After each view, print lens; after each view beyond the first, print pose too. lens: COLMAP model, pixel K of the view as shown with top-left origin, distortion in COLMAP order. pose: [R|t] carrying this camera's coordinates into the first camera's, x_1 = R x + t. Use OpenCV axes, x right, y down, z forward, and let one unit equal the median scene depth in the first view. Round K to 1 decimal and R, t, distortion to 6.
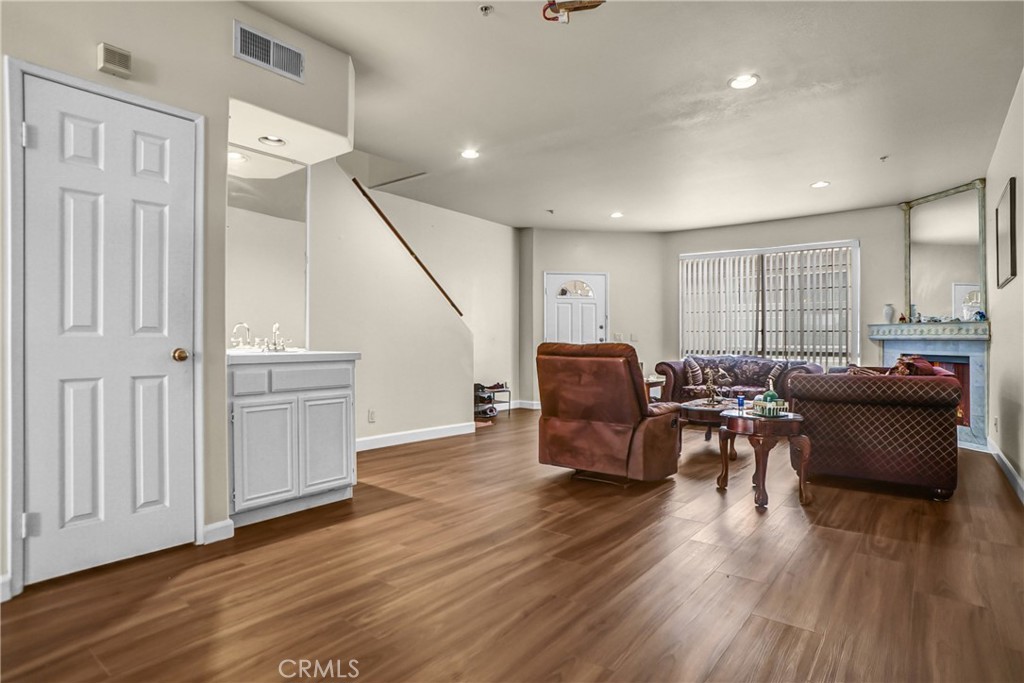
lens RADIAL K [[555.0, 0, 508.1], [0, 555.0, 337.5], [0, 0, 1]] dist [-0.079332, 0.056793]
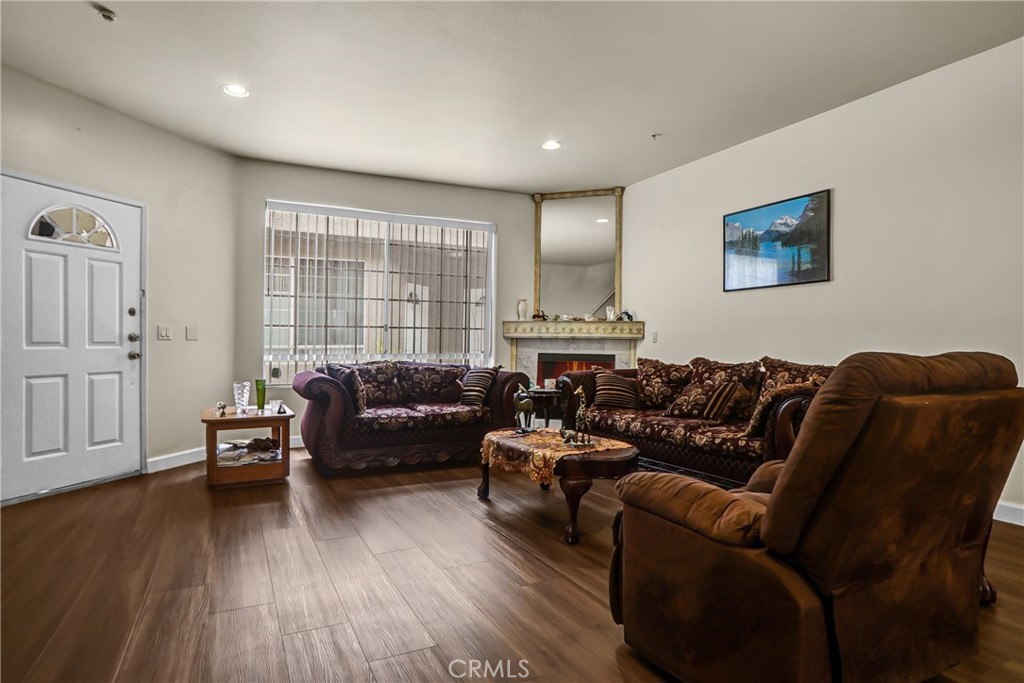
lens RADIAL K [[555.0, 0, 508.1], [0, 555.0, 337.5], [0, 0, 1]] dist [-0.079332, 0.056793]
pose [[0.426426, 0.000321, 0.904522, -0.169981], [-0.008395, 0.999958, 0.003603, -0.000236], [-0.904483, -0.009130, 0.426411, 0.638851]]
